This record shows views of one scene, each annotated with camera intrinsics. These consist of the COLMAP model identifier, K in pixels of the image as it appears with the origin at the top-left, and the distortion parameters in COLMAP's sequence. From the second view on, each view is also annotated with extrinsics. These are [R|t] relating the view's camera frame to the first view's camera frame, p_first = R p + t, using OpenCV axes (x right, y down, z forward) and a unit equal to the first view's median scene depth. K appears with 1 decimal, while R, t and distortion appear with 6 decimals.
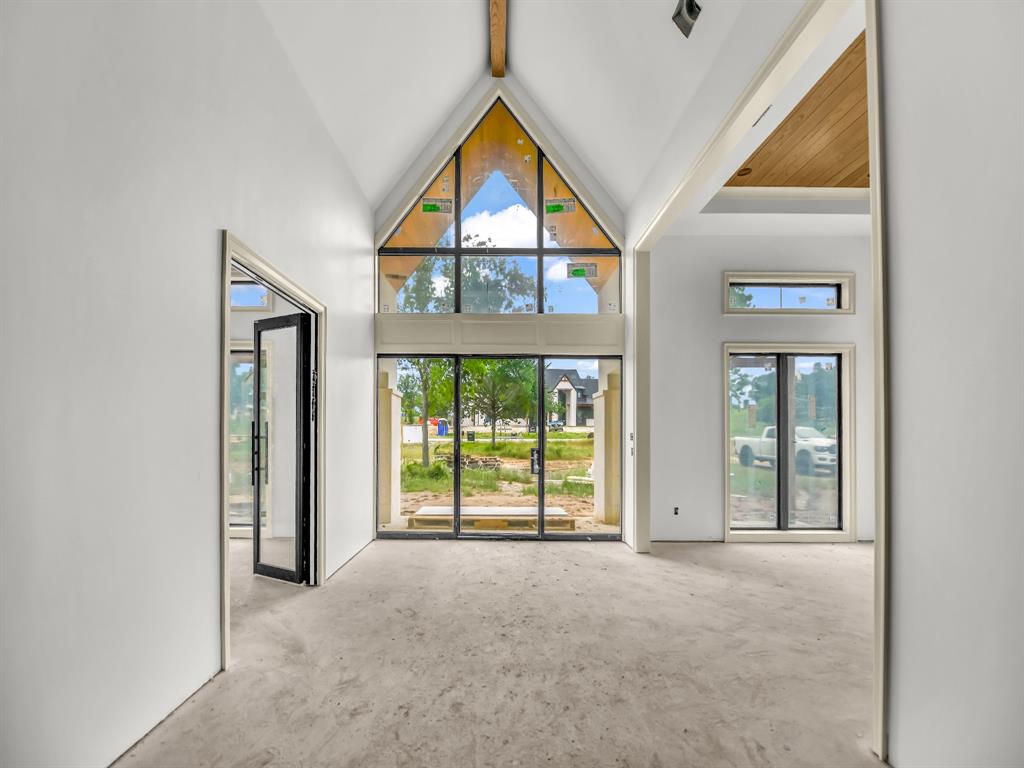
lens RADIAL K [[416.0, 0, 495.9], [0, 416.0, 432.2], [0, 0, 1]] dist [-0.018535, 0.000320]
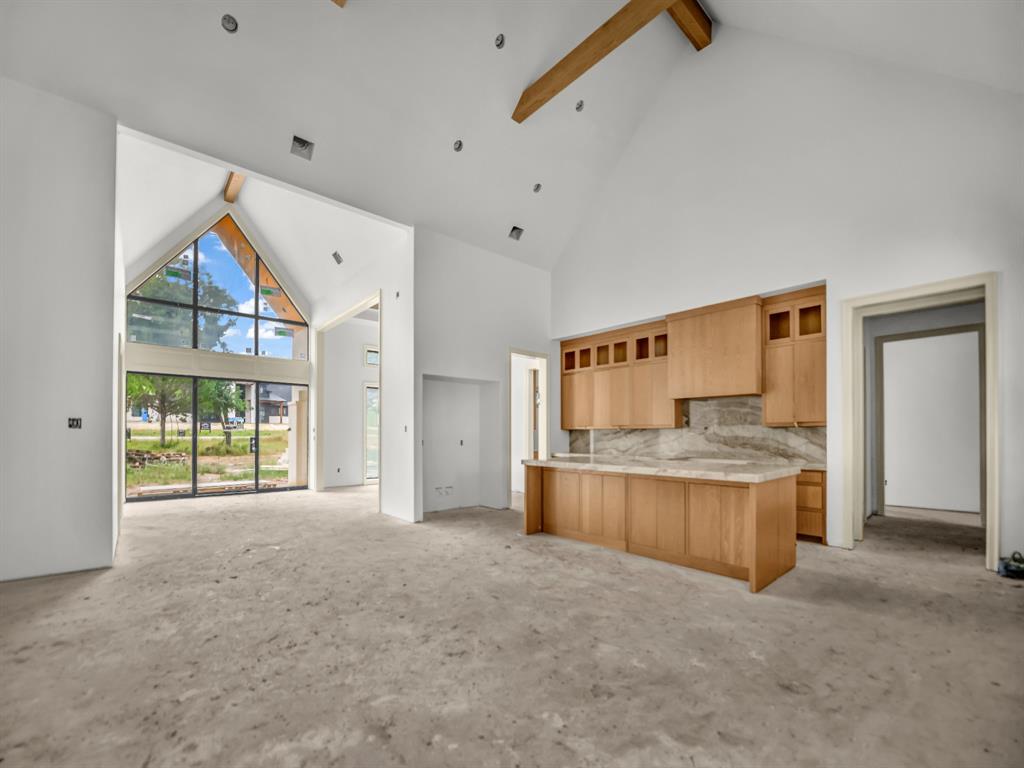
lens RADIAL K [[433.2, 0, 512.4], [0, 433.2, 431.7], [0, 0, 1]] dist [-0.021268, -0.001472]
pose [[0.740162, 0.000366, 0.672428, -0.283990], [-0.002189, 0.999996, 0.001866, 0.010253], [-0.672425, -0.002853, 0.740160, -0.931539]]
